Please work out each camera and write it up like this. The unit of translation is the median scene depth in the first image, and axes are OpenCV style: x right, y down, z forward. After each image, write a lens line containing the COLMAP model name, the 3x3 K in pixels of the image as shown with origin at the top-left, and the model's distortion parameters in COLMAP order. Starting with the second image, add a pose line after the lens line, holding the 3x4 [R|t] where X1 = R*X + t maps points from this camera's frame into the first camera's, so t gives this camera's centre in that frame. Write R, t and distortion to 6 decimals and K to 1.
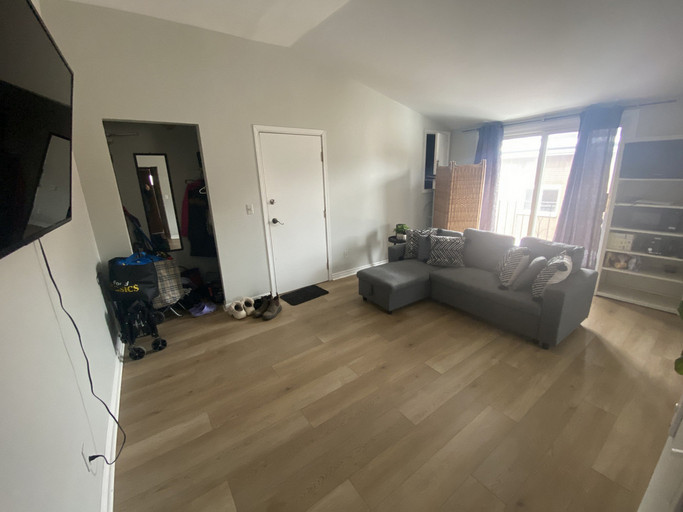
lens RADIAL K [[279.0, 0, 340.0], [0, 279.0, 258.7], [0, 0, 1]] dist [0.002160, -0.000017]
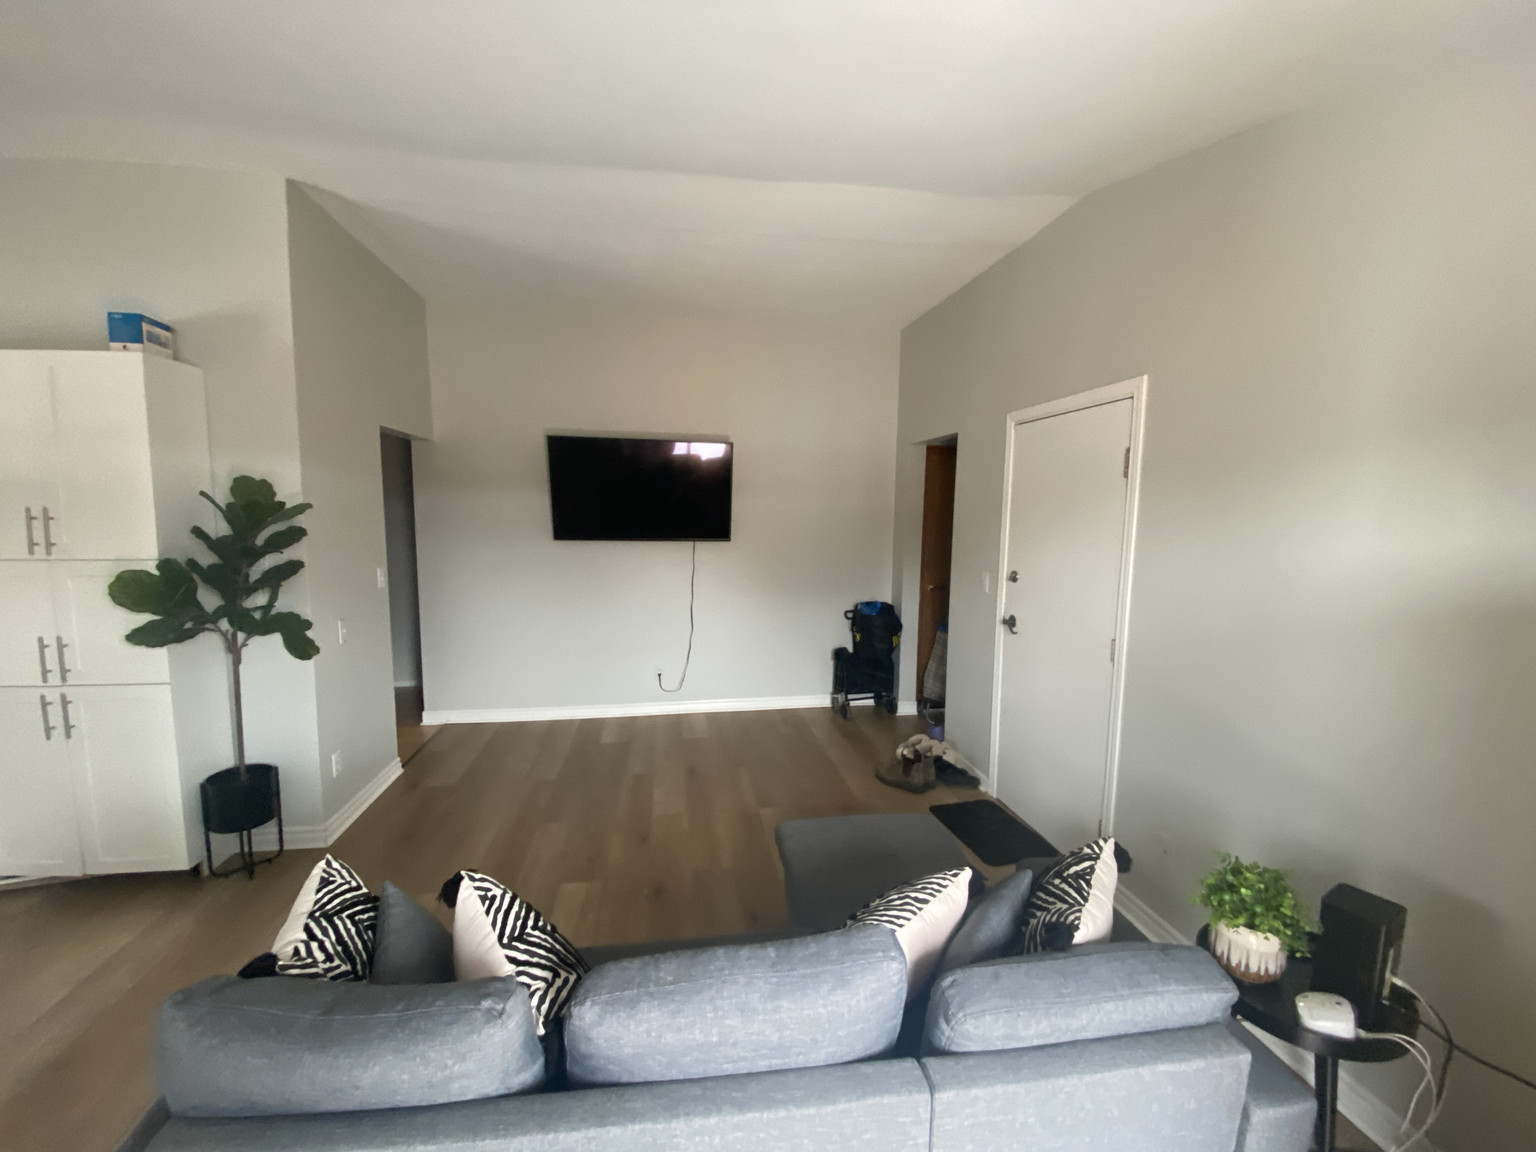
lens RADIAL K [[627.4, 0, 764.6], [0, 627.4, 582.2], [0, 0, 1]] dist [0.002160, -0.000017]
pose [[-0.450599, 0.119547, -0.884686, 0.796046], [-0.256183, 0.931997, 0.256423, -0.355210], [0.855179, 0.342185, -0.389331, 1.083997]]
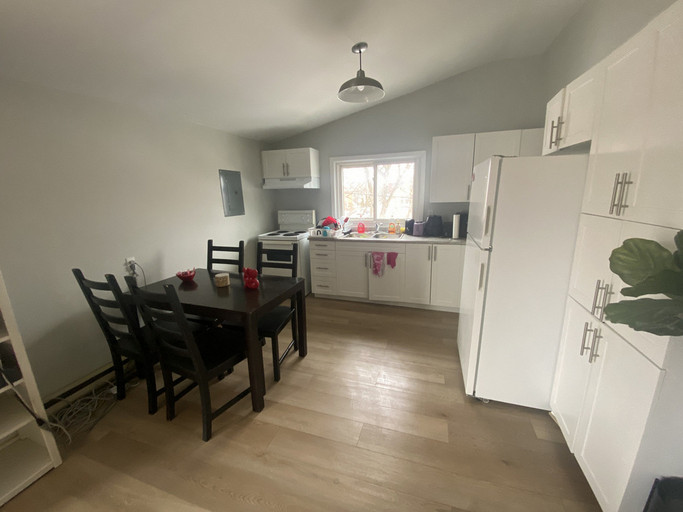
lens RADIAL K [[279.0, 0, 340.0], [0, 279.0, 258.7], [0, 0, 1]] dist [0.002160, -0.000017]
pose [[-0.593183, -0.136138, 0.793474, 0.448356], [0.265753, 0.897240, 0.352613, -0.171110], [-0.759940, 0.420032, -0.496048, 0.576542]]
